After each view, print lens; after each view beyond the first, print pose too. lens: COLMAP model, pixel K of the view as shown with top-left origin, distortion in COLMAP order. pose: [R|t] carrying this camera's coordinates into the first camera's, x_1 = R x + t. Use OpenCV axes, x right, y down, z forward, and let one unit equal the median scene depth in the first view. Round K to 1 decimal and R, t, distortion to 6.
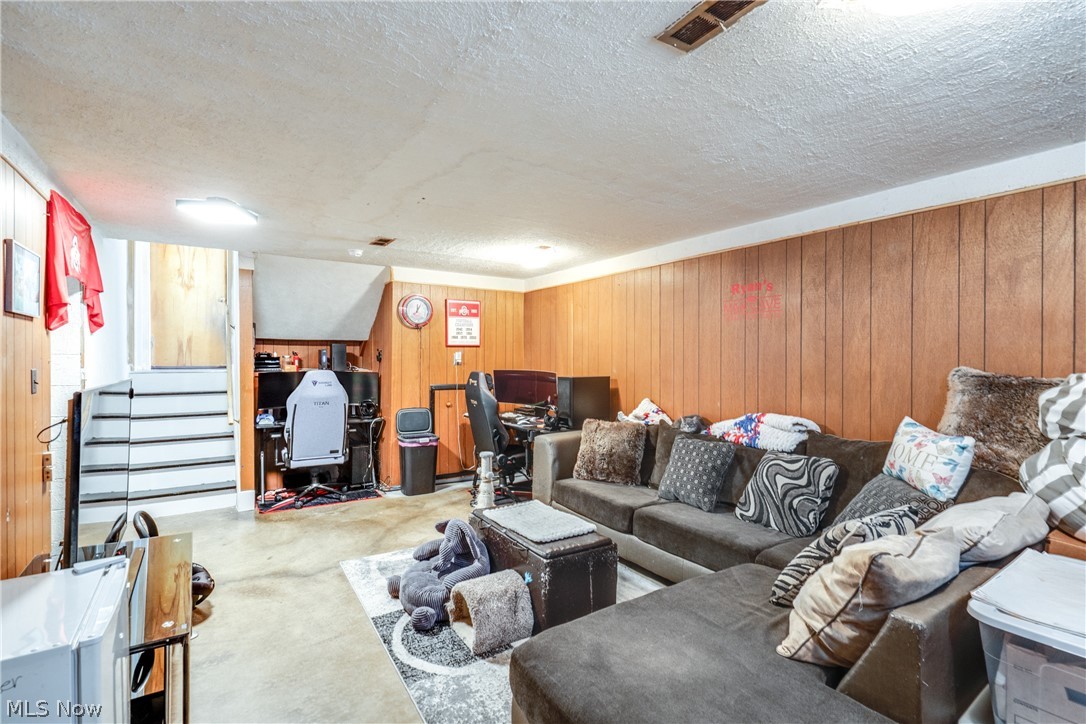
lens RADIAL K [[507.4, 0, 553.3], [0, 507.4, 361.6], [0, 0, 1]] dist [0.000683, 0.000105]
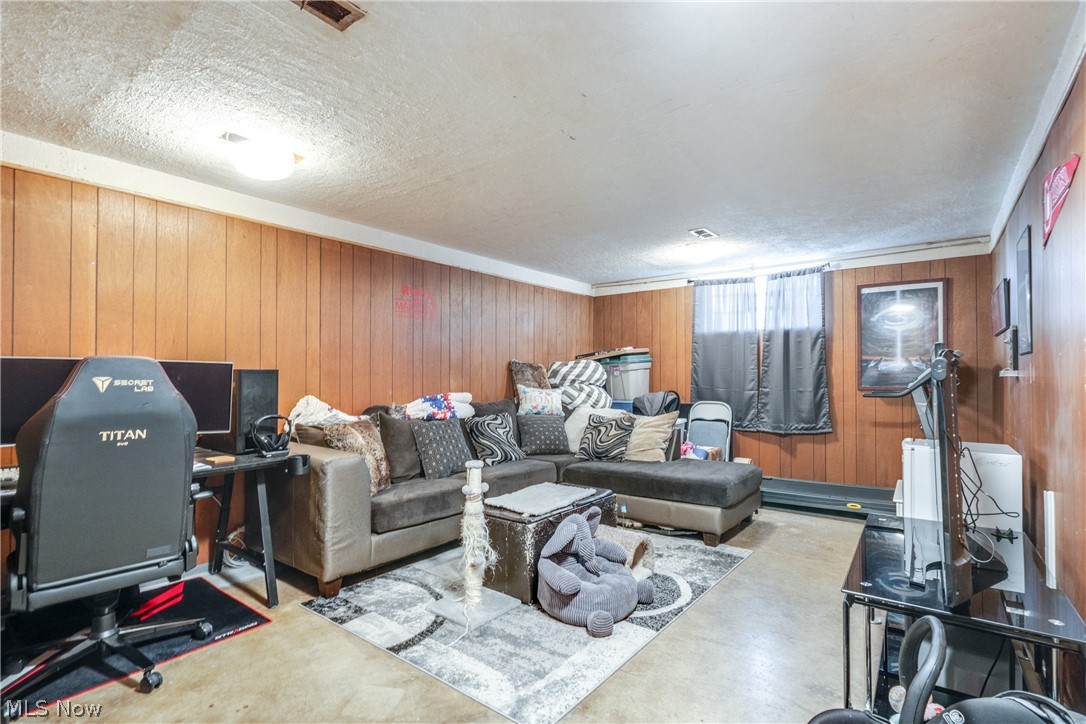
lens RADIAL K [[507.4, 0, 553.3], [0, 507.4, 361.6], [0, 0, 1]] dist [0.000683, 0.000105]
pose [[-0.327677, 0.024481, 0.944472, -0.913271], [0.008600, 0.999700, -0.022929, 0.051421], [-0.944751, 0.000609, -0.327790, 1.173863]]
